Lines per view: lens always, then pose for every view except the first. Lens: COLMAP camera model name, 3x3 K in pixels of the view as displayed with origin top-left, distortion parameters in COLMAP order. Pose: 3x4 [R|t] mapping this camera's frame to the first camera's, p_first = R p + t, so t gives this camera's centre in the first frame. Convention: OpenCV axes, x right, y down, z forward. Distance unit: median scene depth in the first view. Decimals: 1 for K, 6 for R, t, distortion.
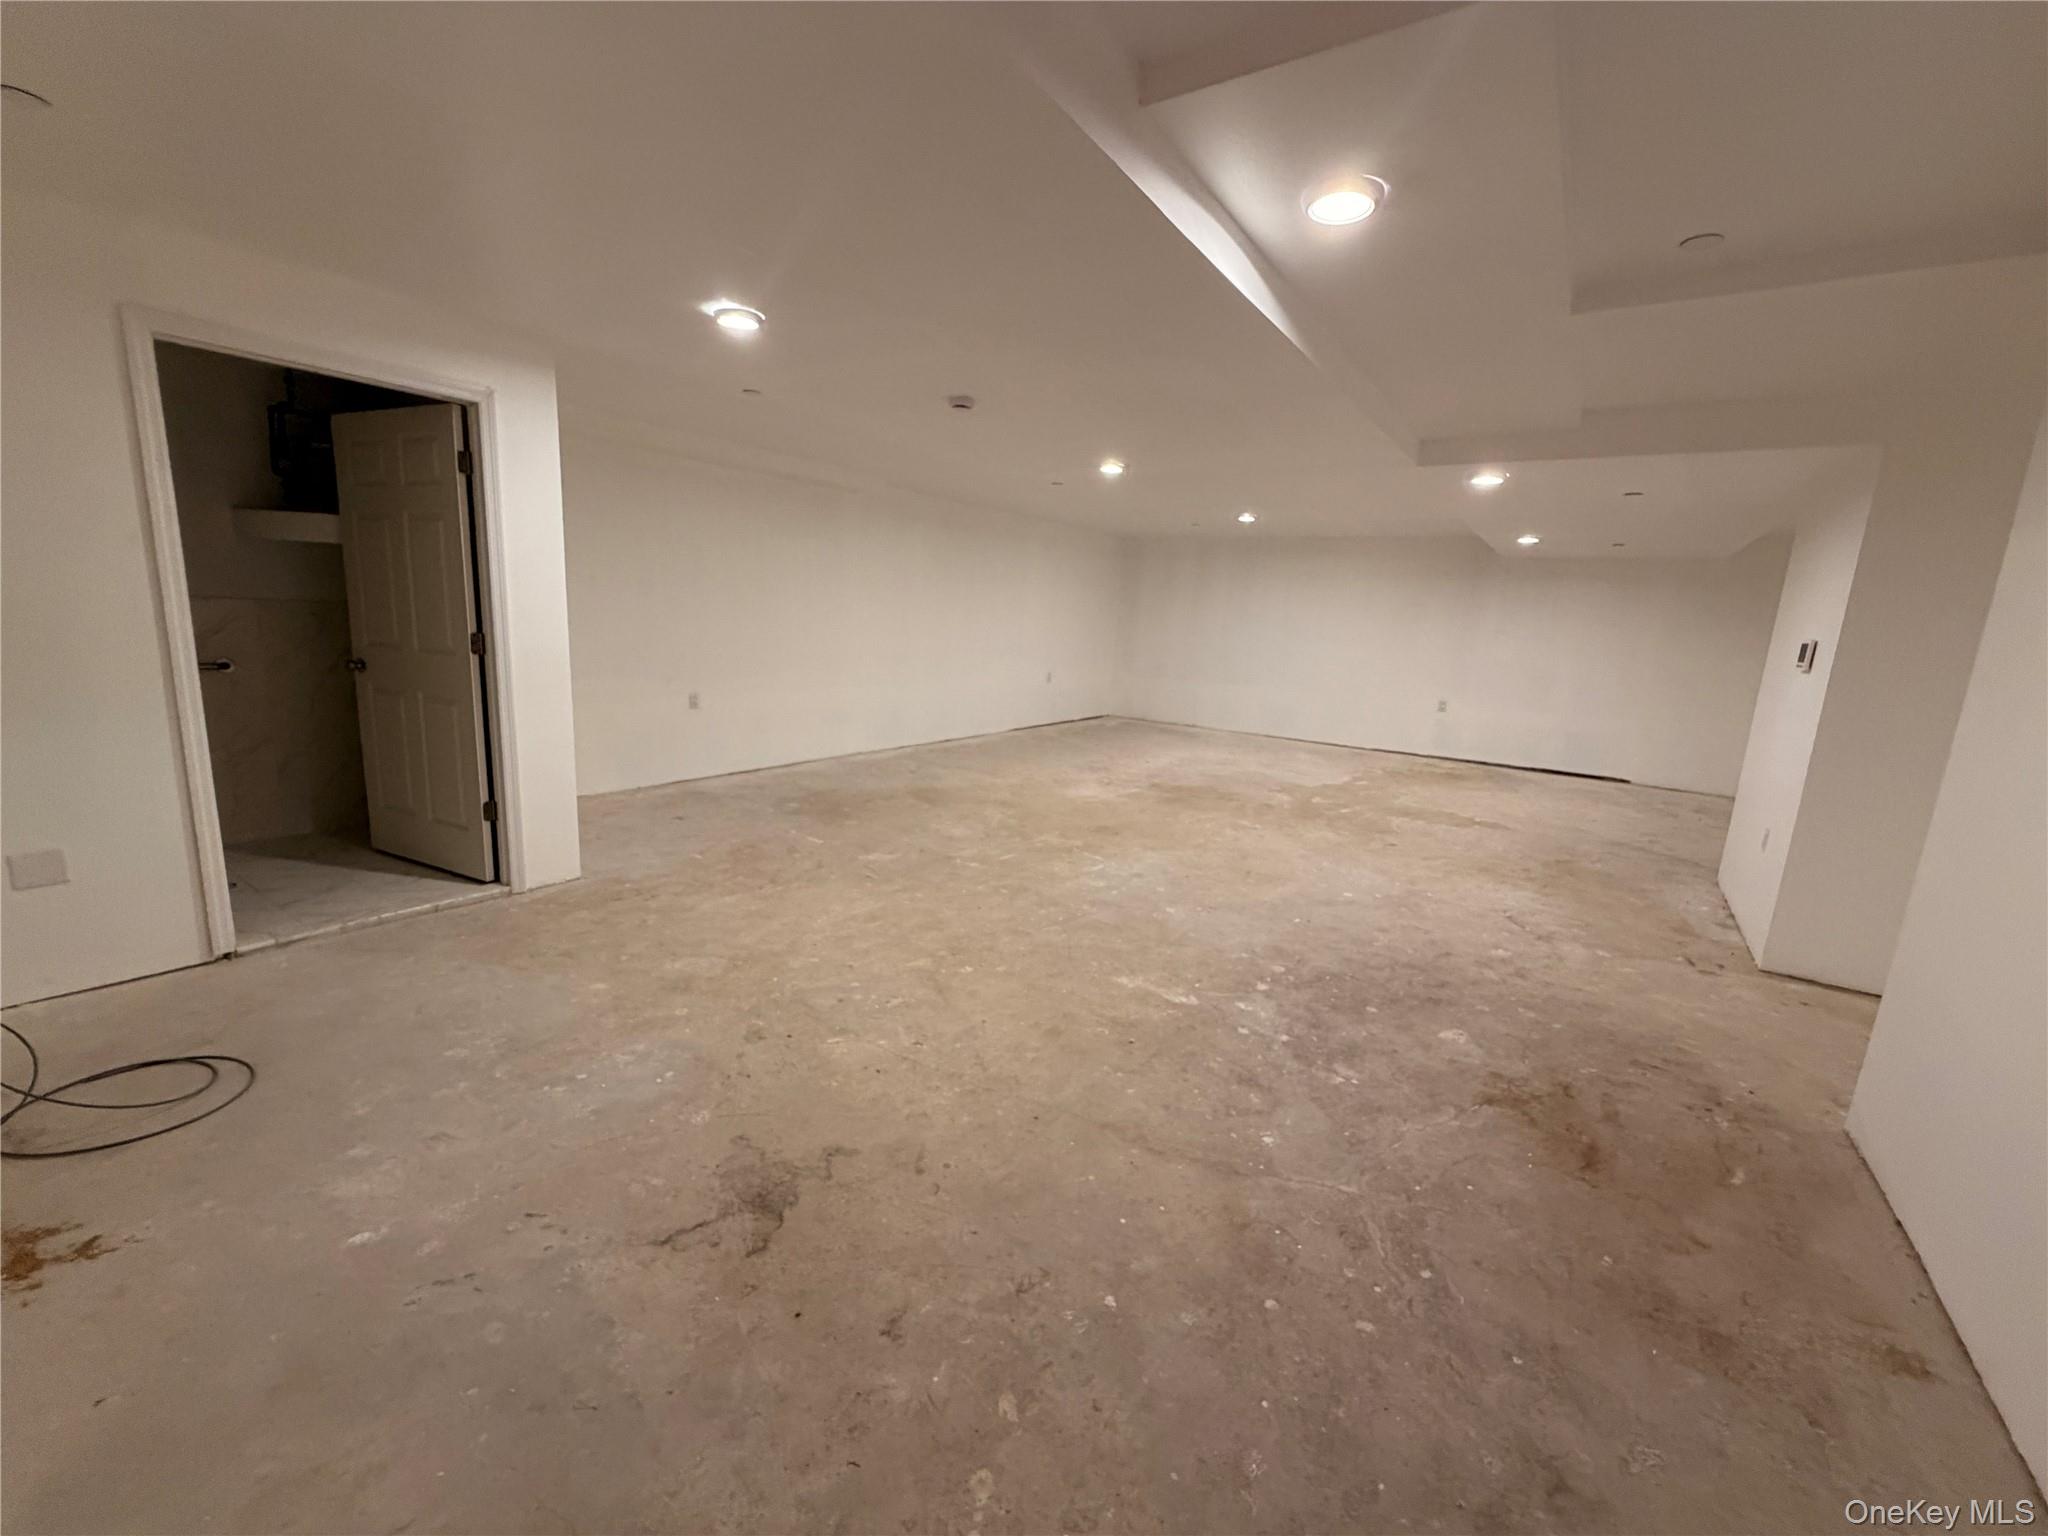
lens RADIAL K [[834.5, 0, 1038.4], [0, 834.5, 777.8], [0, 0, 1]] dist [-0.001671, -0.000242]
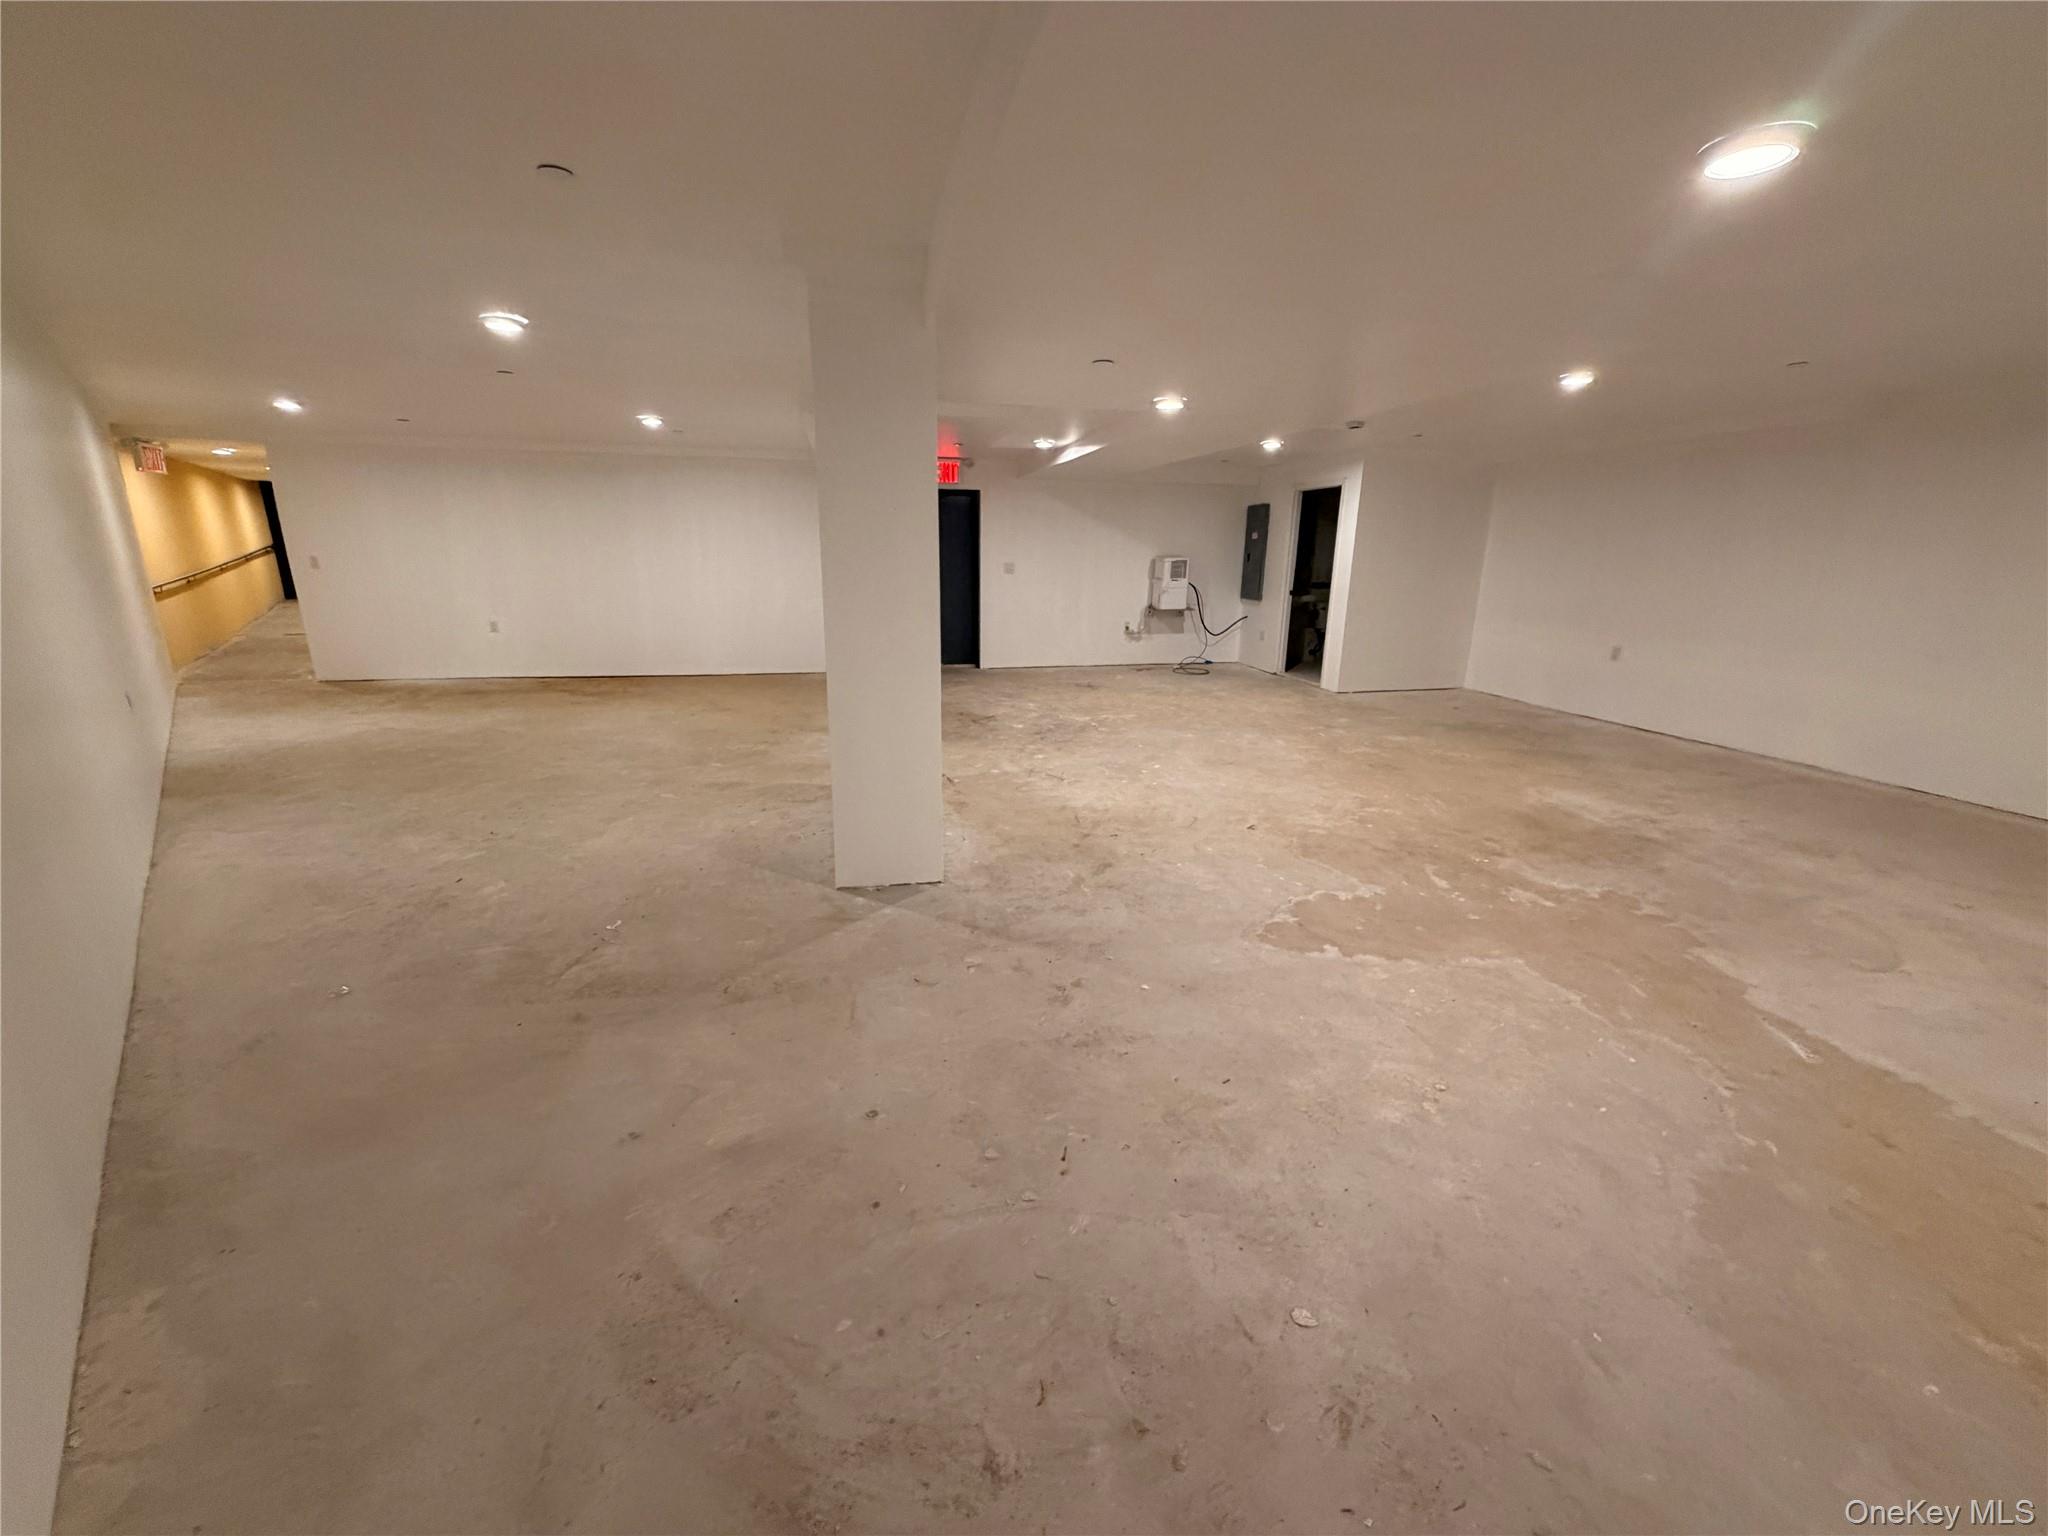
lens RADIAL K [[834.5, 0, 1023.6], [0, 834.5, 764.4], [0, 0, 1]] dist [-0.001671, -0.000242]
pose [[-0.695599, 0.127405, -0.707043, 1.386663], [-0.182379, 0.920596, 0.345312, -0.266342], [0.694896, 0.369149, -0.617130, 1.594937]]
